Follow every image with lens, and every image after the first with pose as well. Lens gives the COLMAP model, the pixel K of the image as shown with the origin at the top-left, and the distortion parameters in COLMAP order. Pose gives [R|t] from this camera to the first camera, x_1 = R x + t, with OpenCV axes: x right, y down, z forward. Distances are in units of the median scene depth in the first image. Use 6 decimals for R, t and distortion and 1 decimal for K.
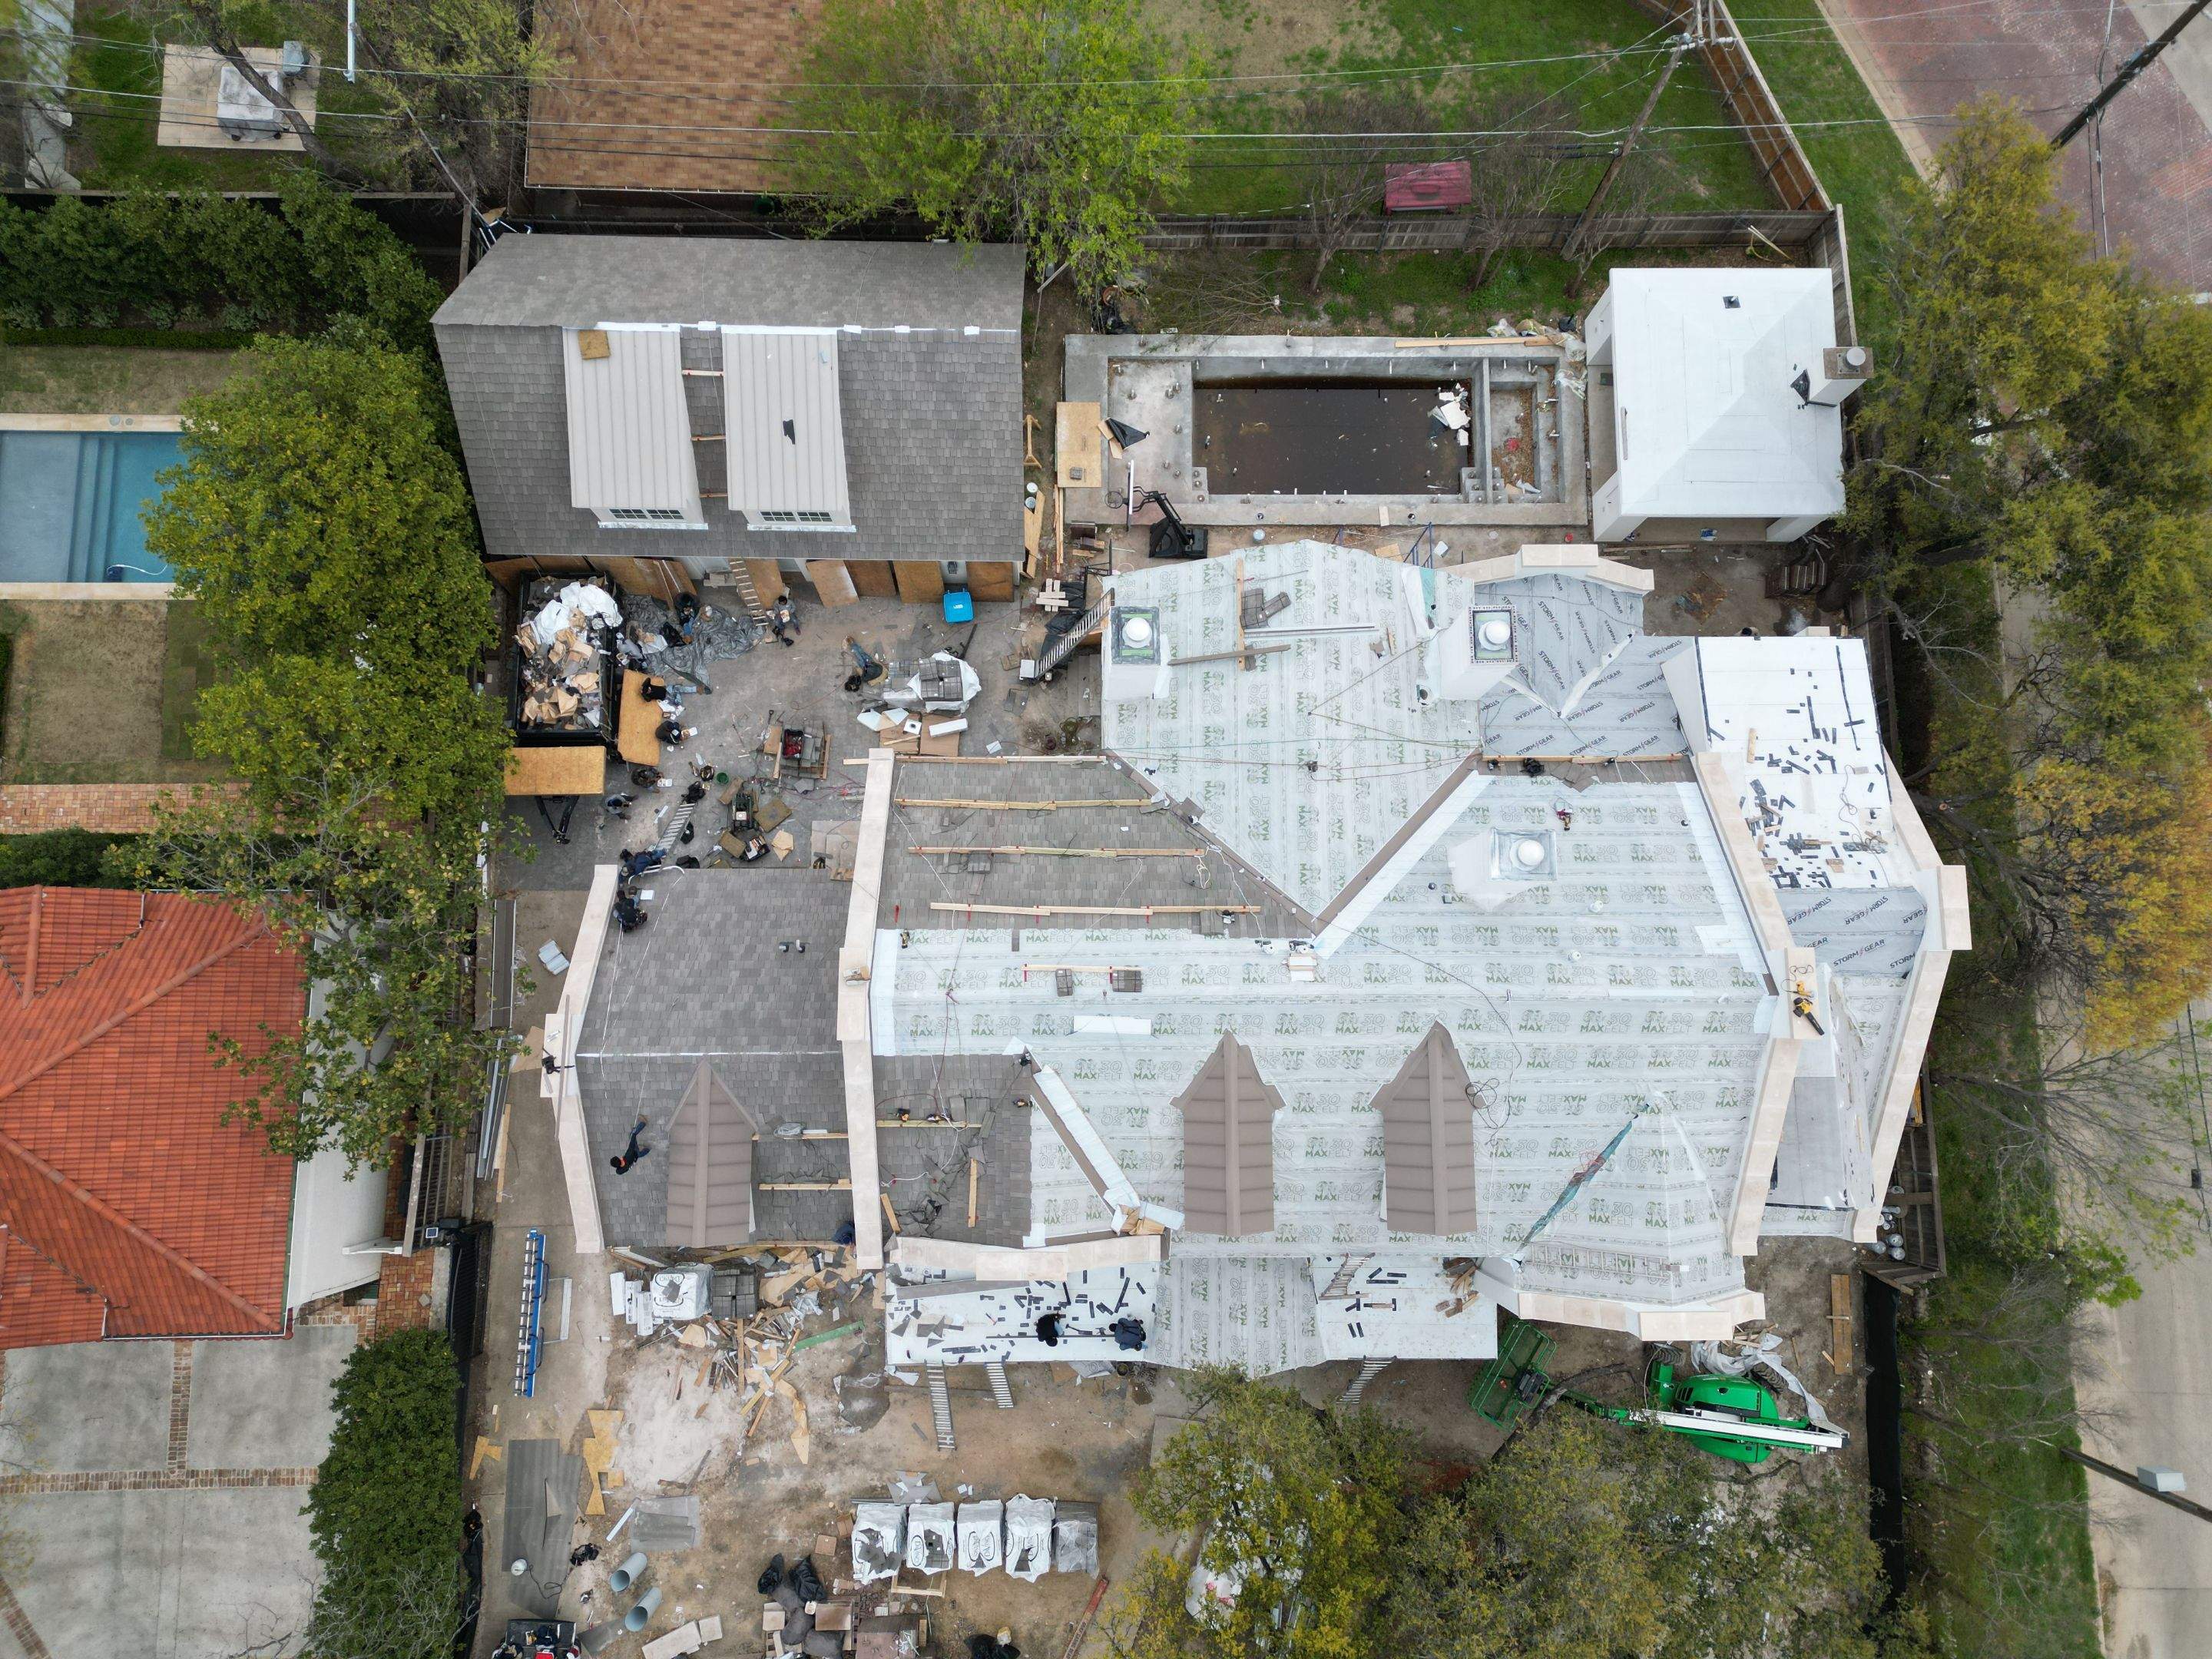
lens RADIAL K [[1535.2, 0, 1112.2], [0, 1535.2, 823.3], [0, 0, 1]] dist [0.085413, -0.080549]
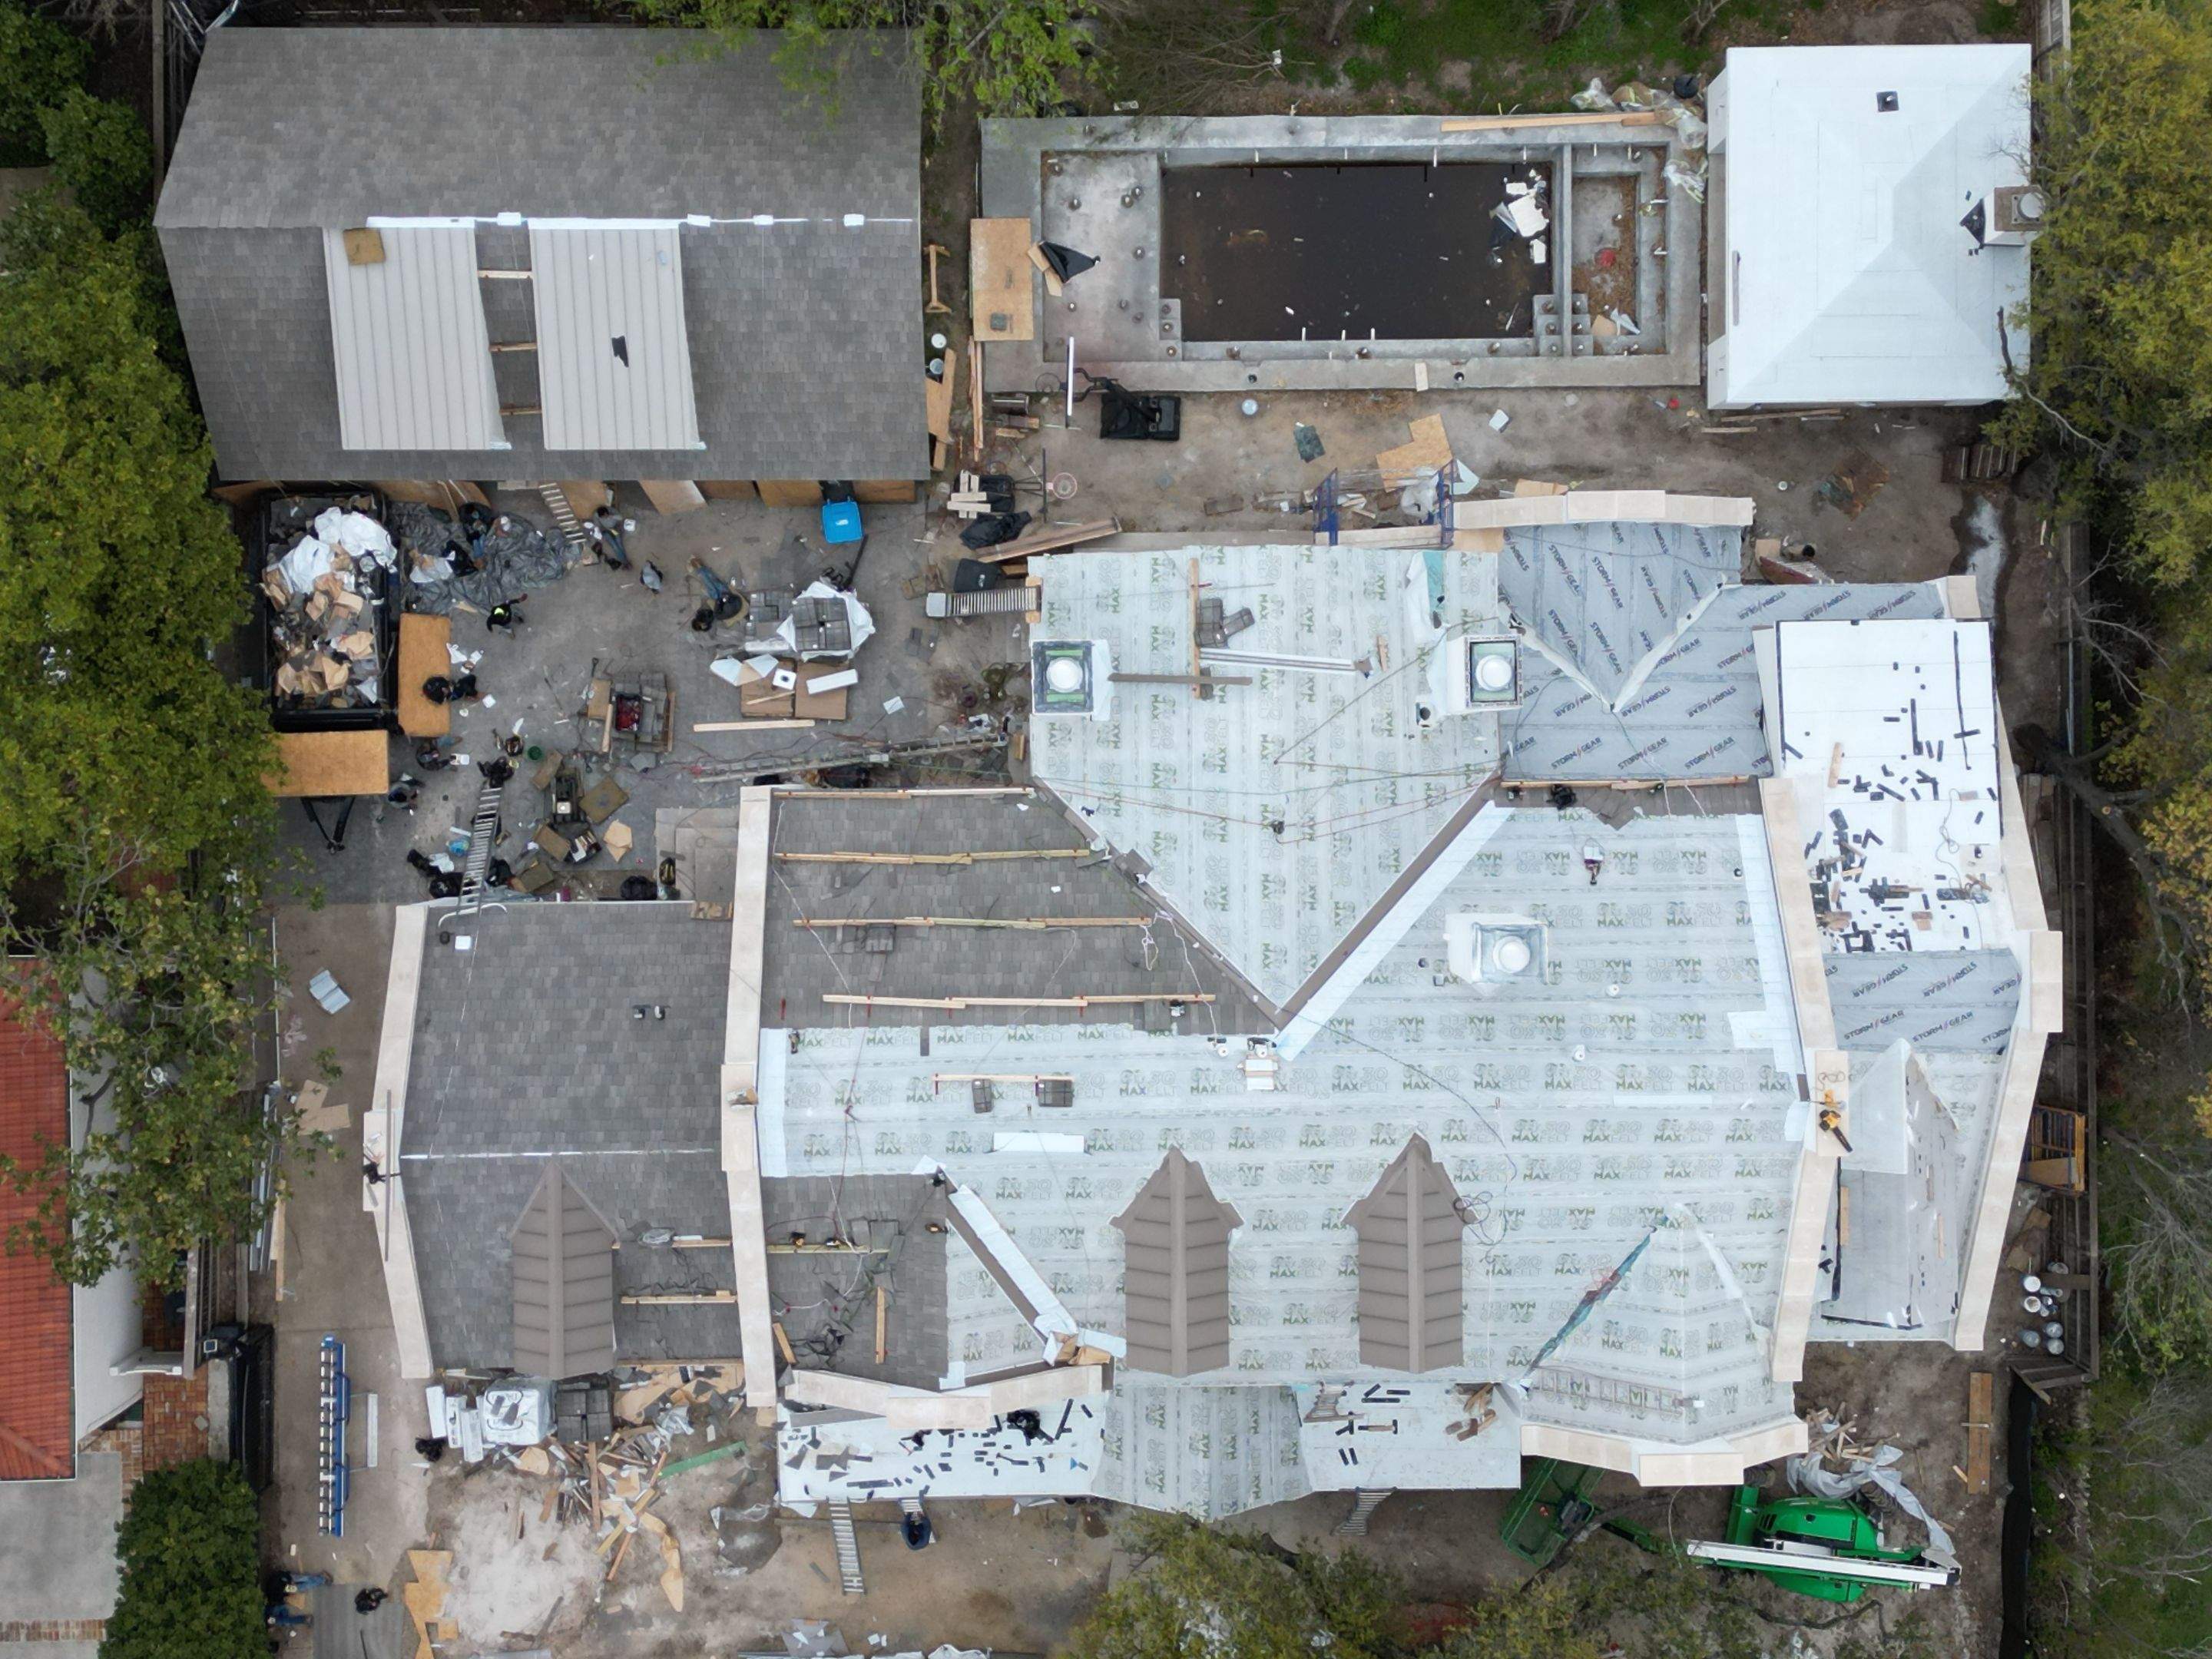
lens RADIAL K [[3060.4, 0, 1115.6], [0, 3060.4, 813.4], [0, 0, 1]] dist [0.110095, 0.000000]
pose [[0.999939, -0.008388, -0.007117, 0.045251], [0.009425, 0.986905, 0.161029, -0.259527], [0.005673, -0.161087, 0.986924, -0.527399]]
